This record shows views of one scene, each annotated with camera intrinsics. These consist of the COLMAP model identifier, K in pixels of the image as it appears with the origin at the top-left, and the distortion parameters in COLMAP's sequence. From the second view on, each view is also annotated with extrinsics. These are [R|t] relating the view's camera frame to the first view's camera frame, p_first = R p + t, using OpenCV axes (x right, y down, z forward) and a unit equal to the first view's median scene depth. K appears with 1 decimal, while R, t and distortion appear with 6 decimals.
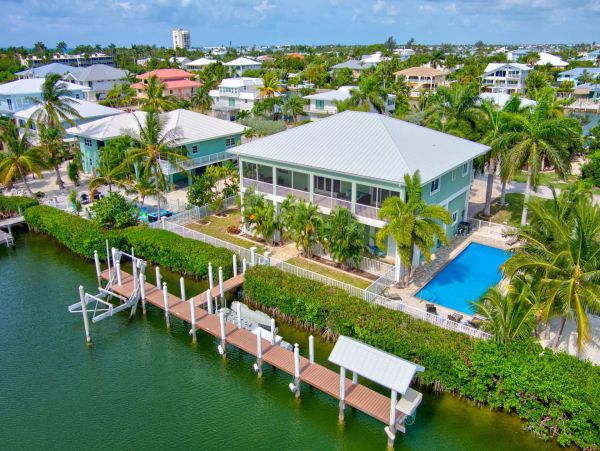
lens RADIAL K [[467.5, 0, 302.3], [0, 467.5, 224.5], [0, 0, 1]] dist [-0.002746, 0.003725]
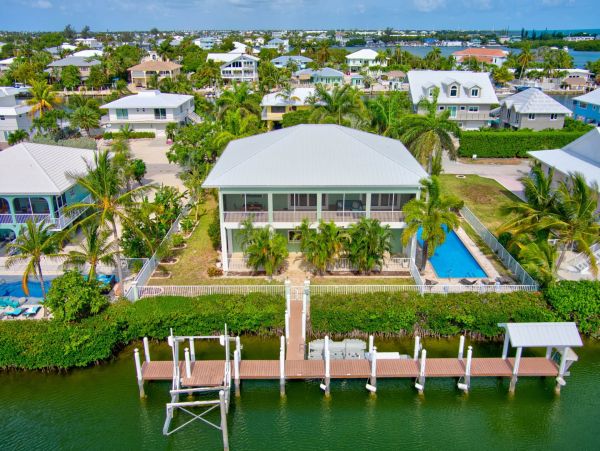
lens RADIAL K [[467.5, 0, 302.3], [0, 467.5, 224.5], [0, 0, 1]] dist [-0.002746, 0.003725]
pose [[0.793752, -0.239882, 0.558940, -0.634922], [0.225238, 0.969539, 0.096240, -0.159982], [-0.565001, 0.049504, 0.823604, 0.220588]]
